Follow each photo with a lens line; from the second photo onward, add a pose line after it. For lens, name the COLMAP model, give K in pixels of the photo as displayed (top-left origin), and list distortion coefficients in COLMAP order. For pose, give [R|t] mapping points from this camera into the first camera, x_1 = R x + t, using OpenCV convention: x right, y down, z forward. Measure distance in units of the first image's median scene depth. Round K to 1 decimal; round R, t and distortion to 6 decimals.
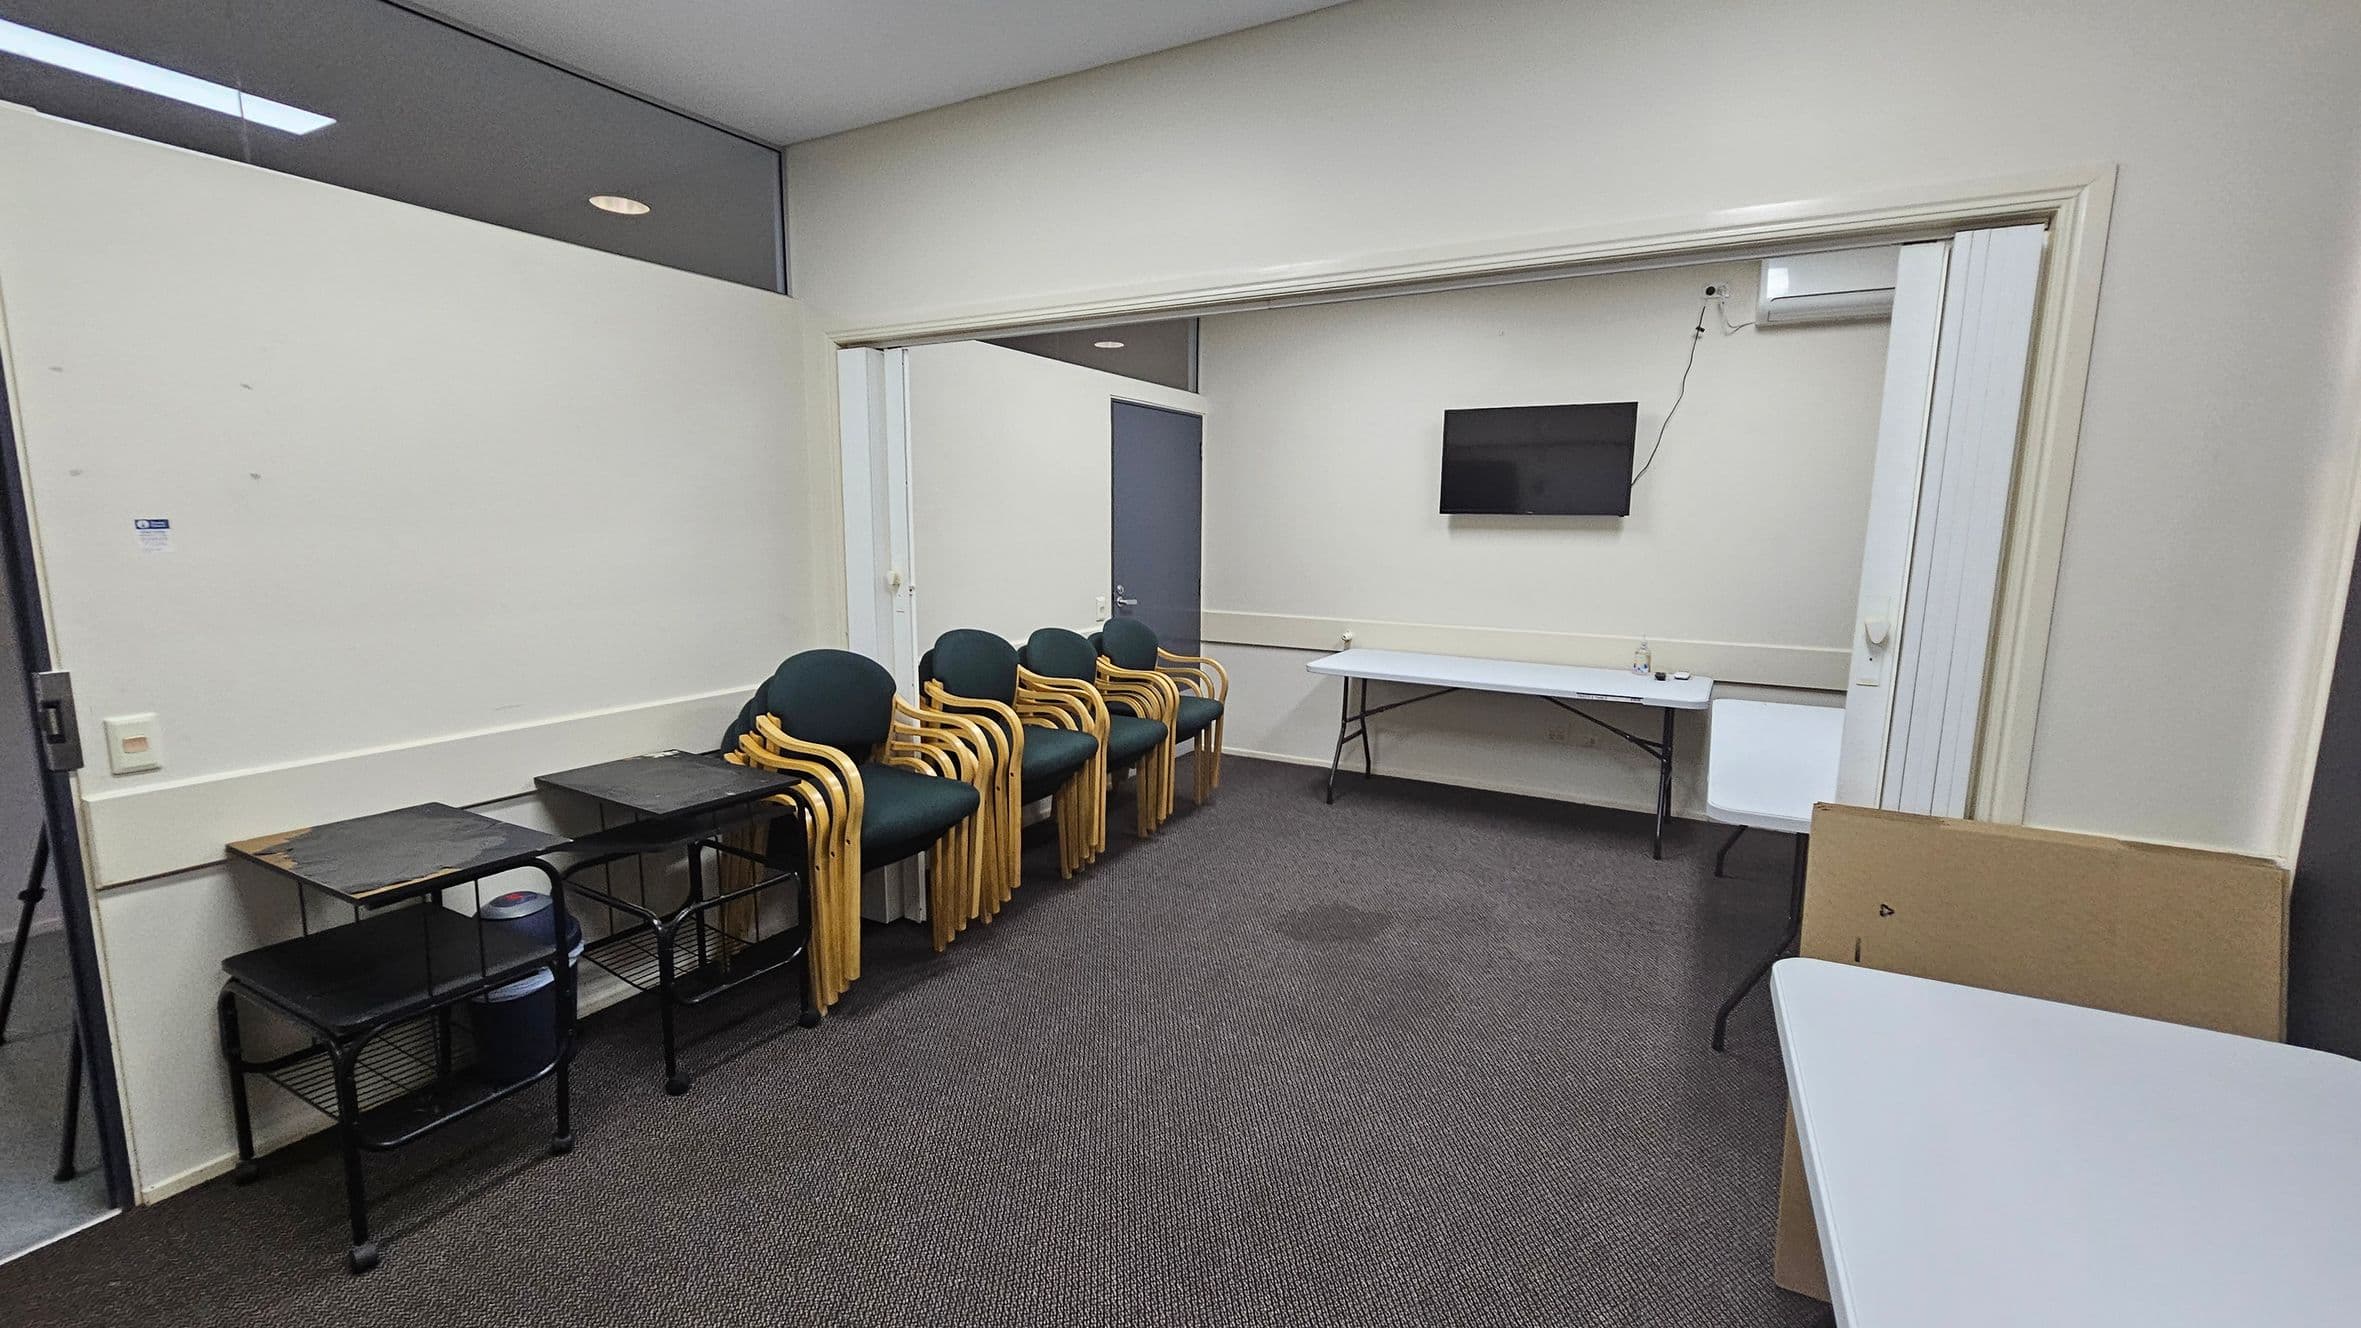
lens RADIAL K [[930.5, 0, 1180.2], [0, 930.5, 659.7], [0, 0, 1]] dist [0.006918, -0.000031]
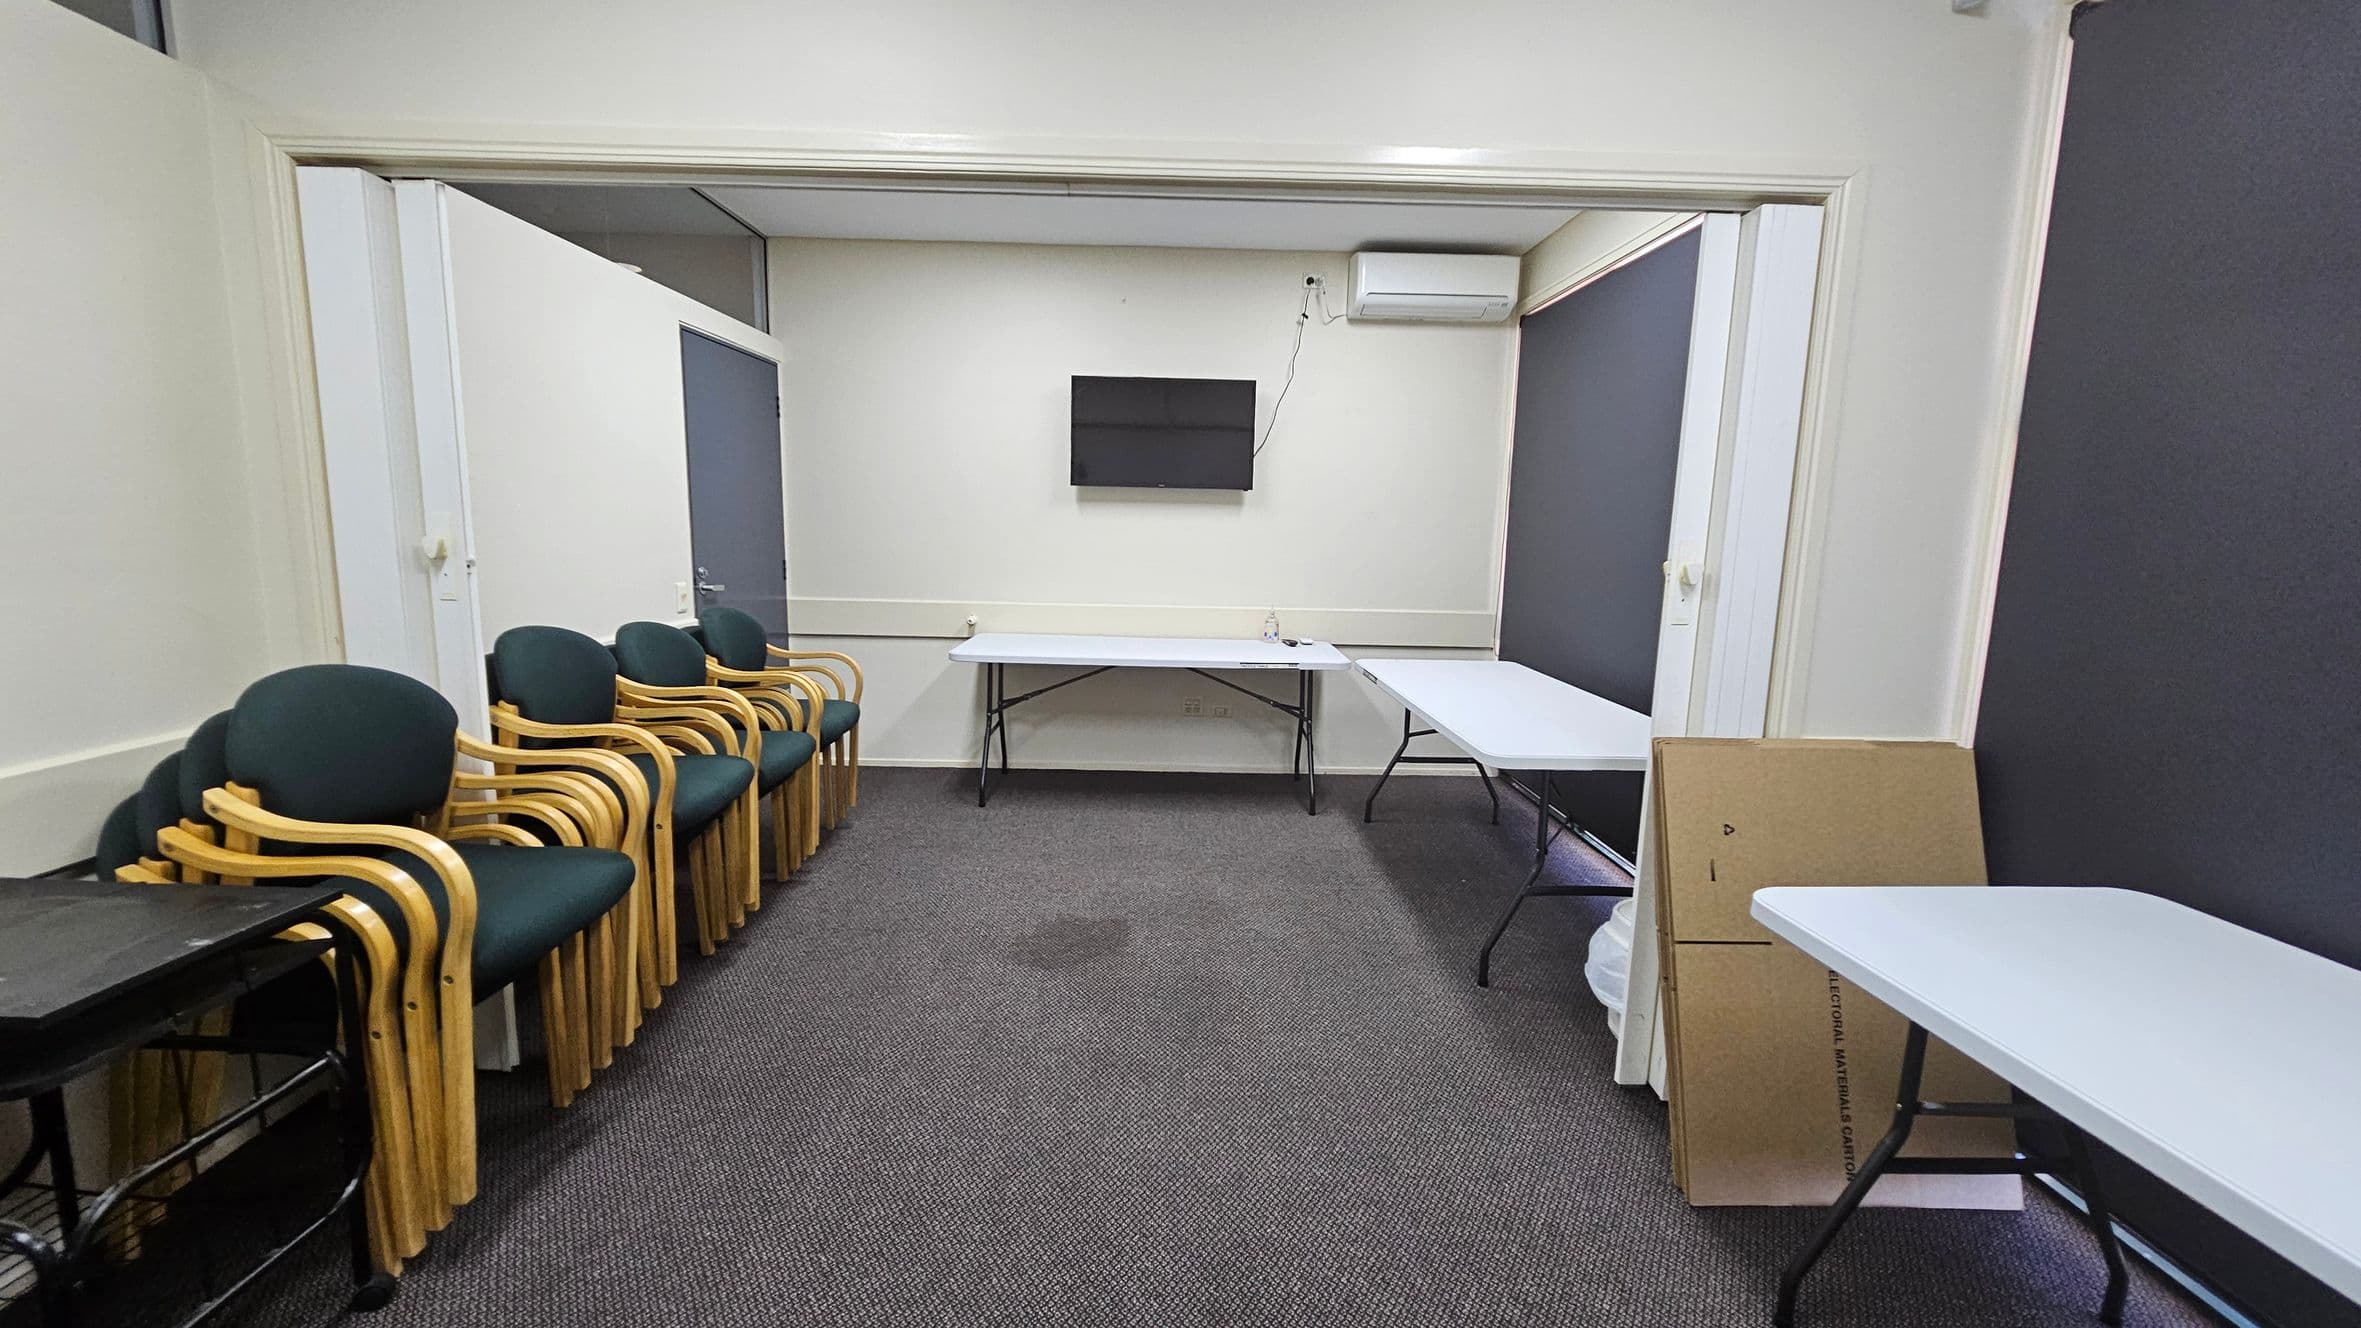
lens RADIAL K [[947.1, 0, 1177.0], [0, 947.1, 654.9], [0, 0, 1]] dist [0.000592, 0.000182]
pose [[0.876205, -0.062871, 0.477820, -0.165750], [0.060354, 0.997964, 0.020637, 0.002869], [-0.478144, 0.010756, 0.878216, 0.178395]]
